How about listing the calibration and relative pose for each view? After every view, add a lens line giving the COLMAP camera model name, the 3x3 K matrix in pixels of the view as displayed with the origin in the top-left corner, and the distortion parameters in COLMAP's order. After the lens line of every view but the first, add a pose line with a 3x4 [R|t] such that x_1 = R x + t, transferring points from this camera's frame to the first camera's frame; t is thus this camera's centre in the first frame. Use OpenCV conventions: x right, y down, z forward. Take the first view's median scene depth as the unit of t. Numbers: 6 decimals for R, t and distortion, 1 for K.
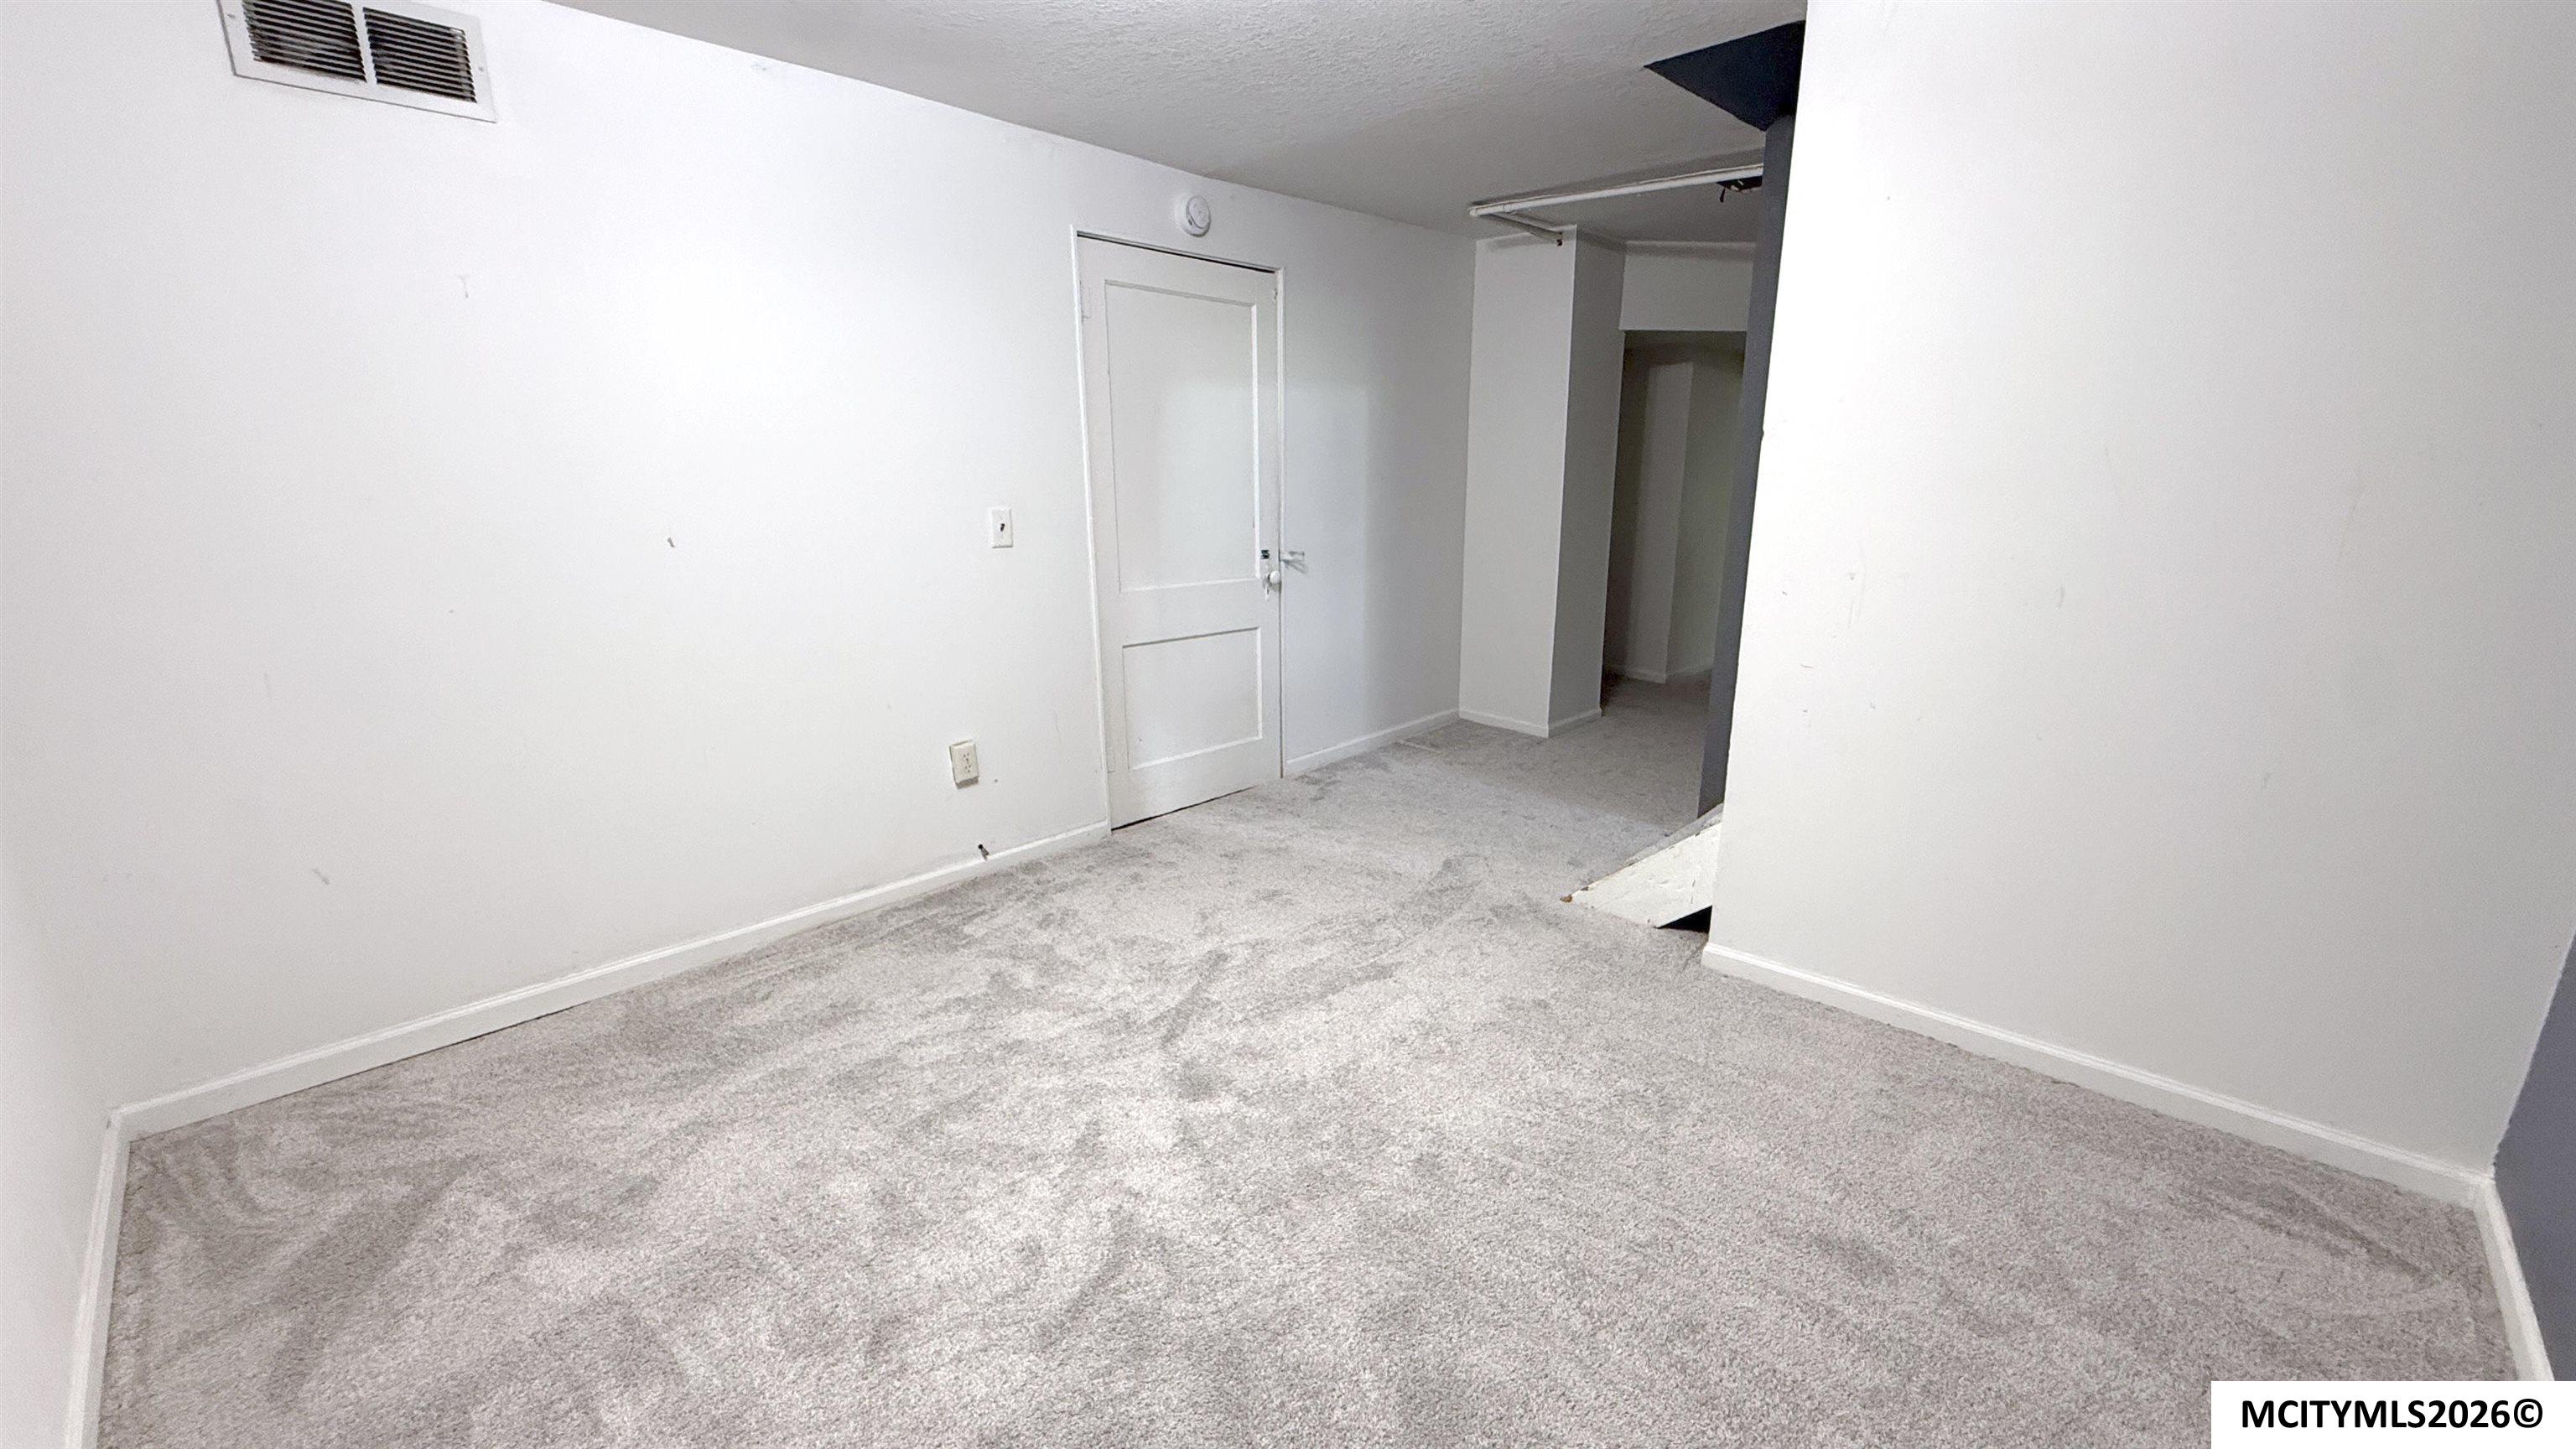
lens RADIAL K [[1026.7, 0, 1282.8], [0, 1026.7, 736.6], [0, 0, 1]] dist [-0.000719, 0.000355]
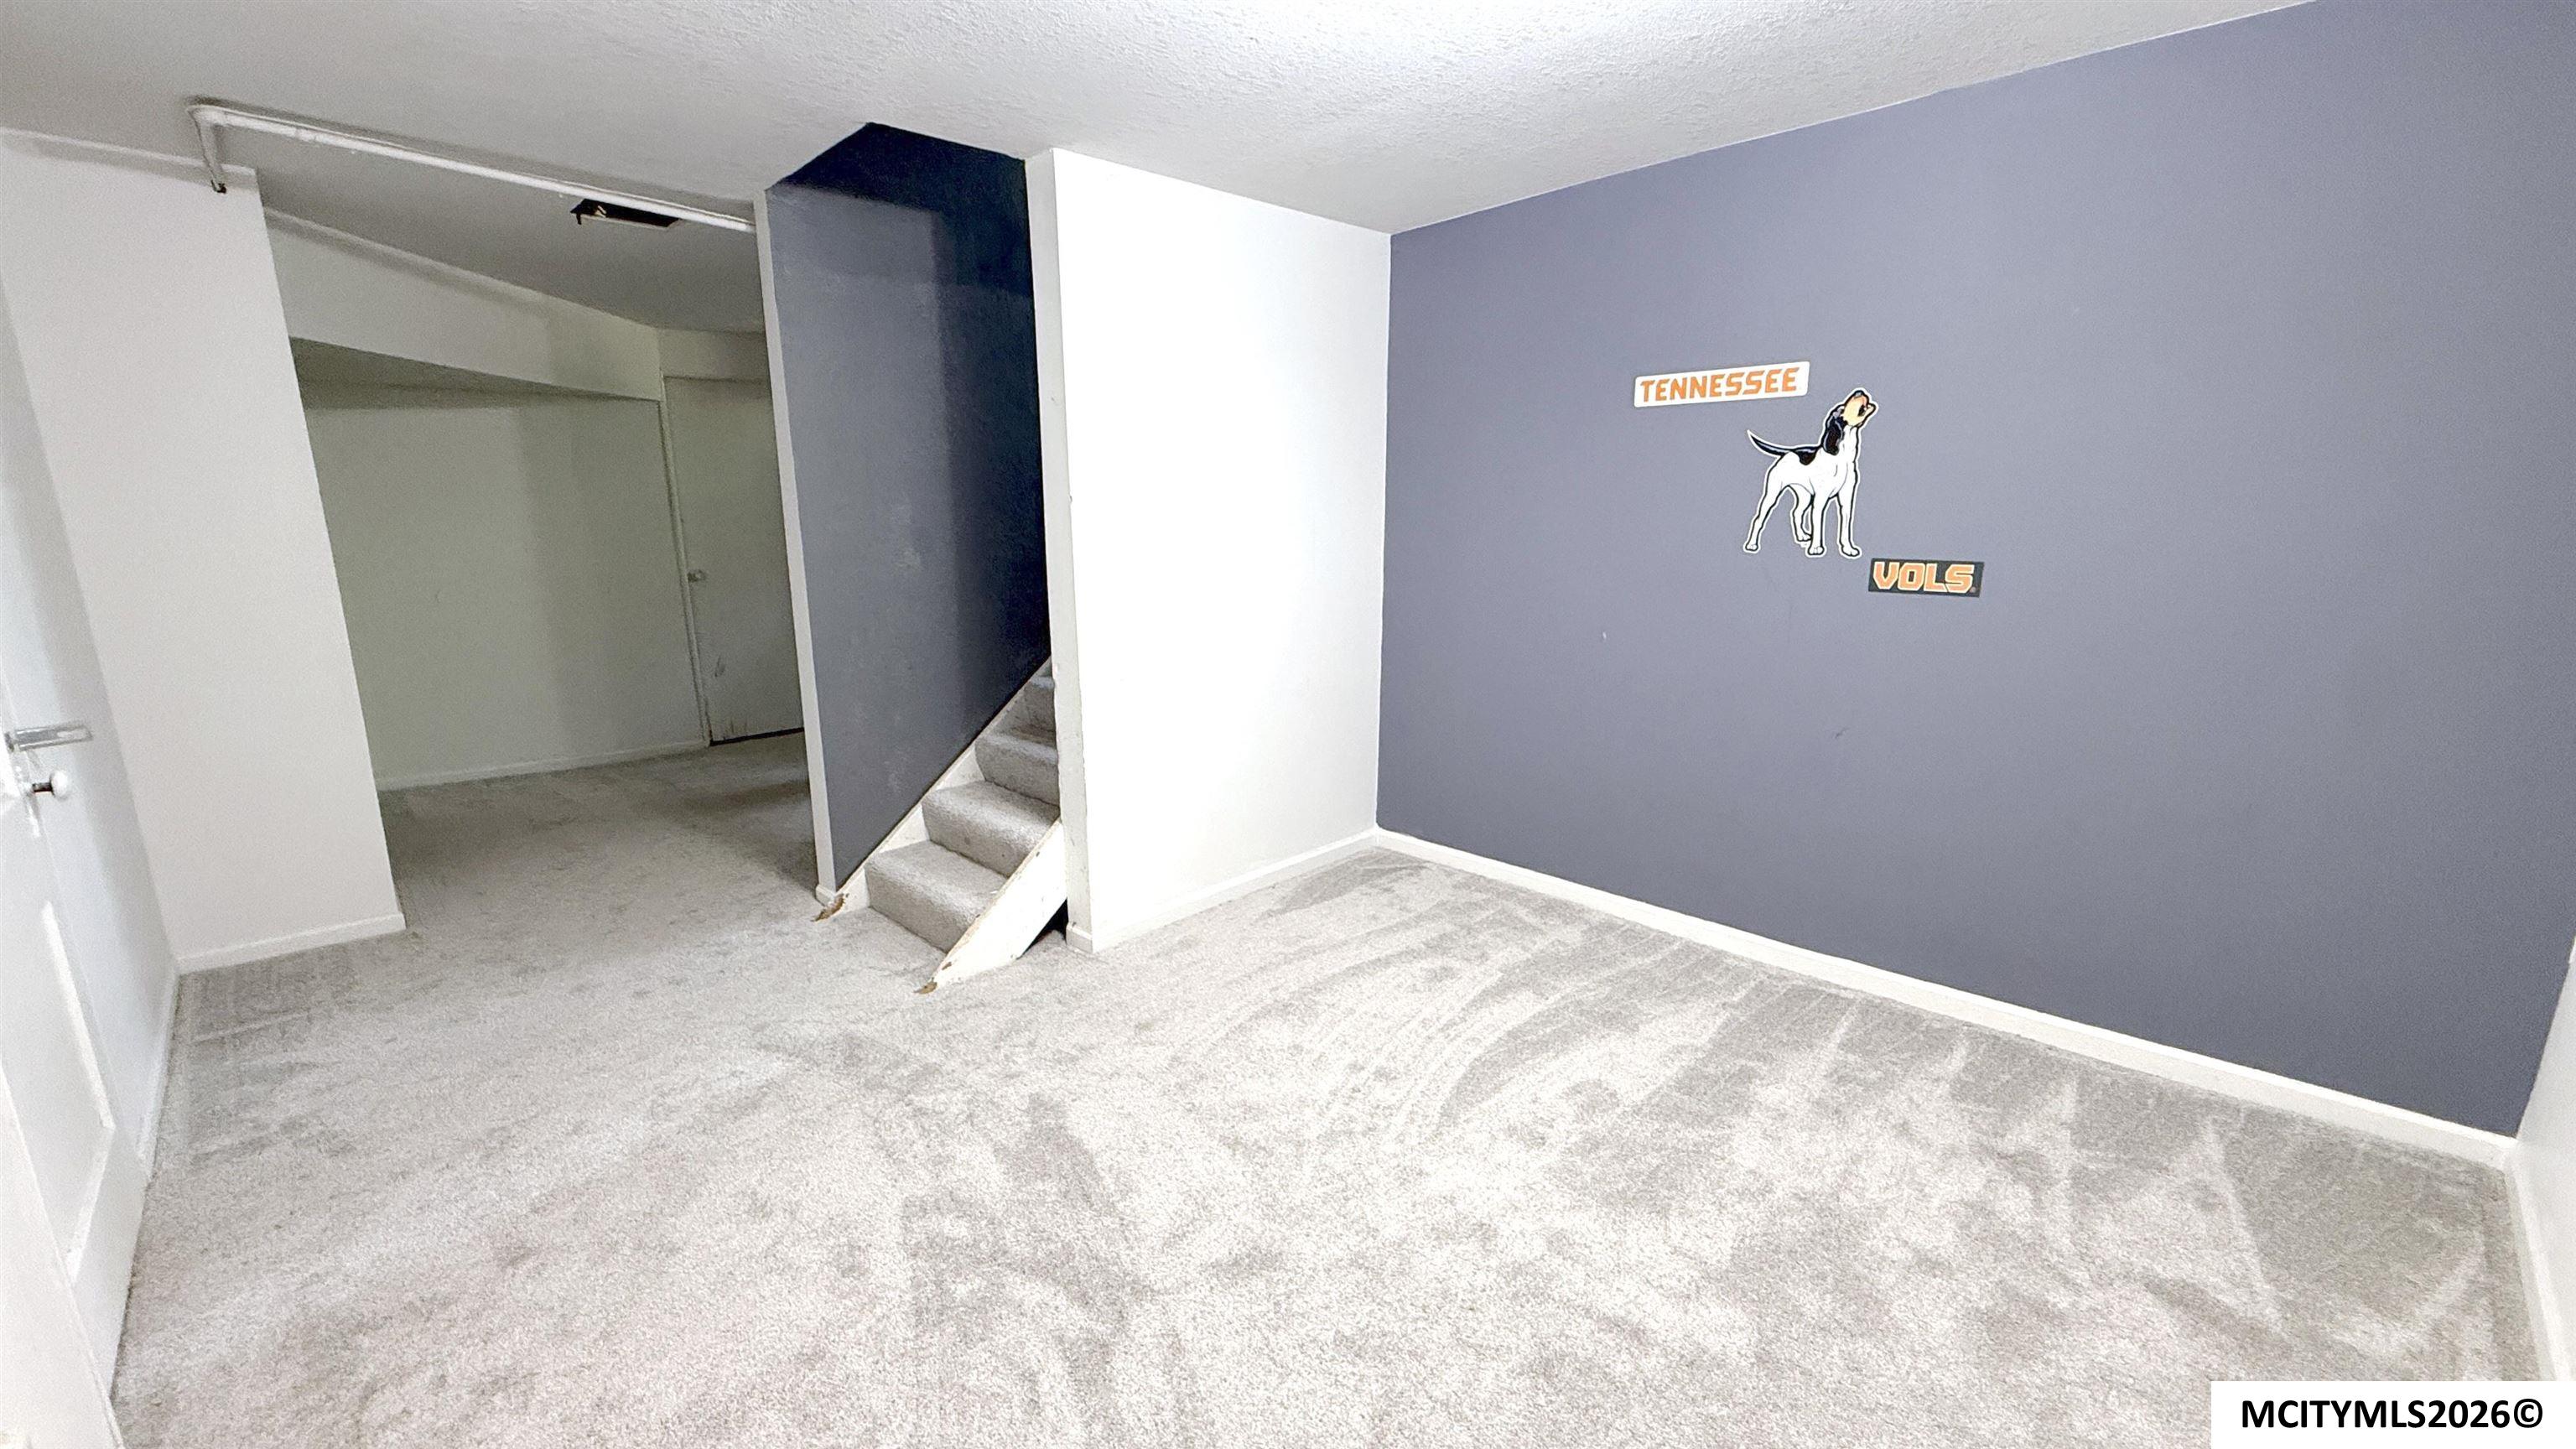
lens RADIAL K [[1026.7, 0, 1294.7], [0, 1026.7, 710.5], [0, 0, 1]] dist [-0.000719, 0.000355]
pose [[0.018326, -0.189732, 0.981665, -0.630676], [0.271669, 0.945836, 0.177736, -0.166448], [-0.962216, 0.263430, 0.068878, 0.623460]]
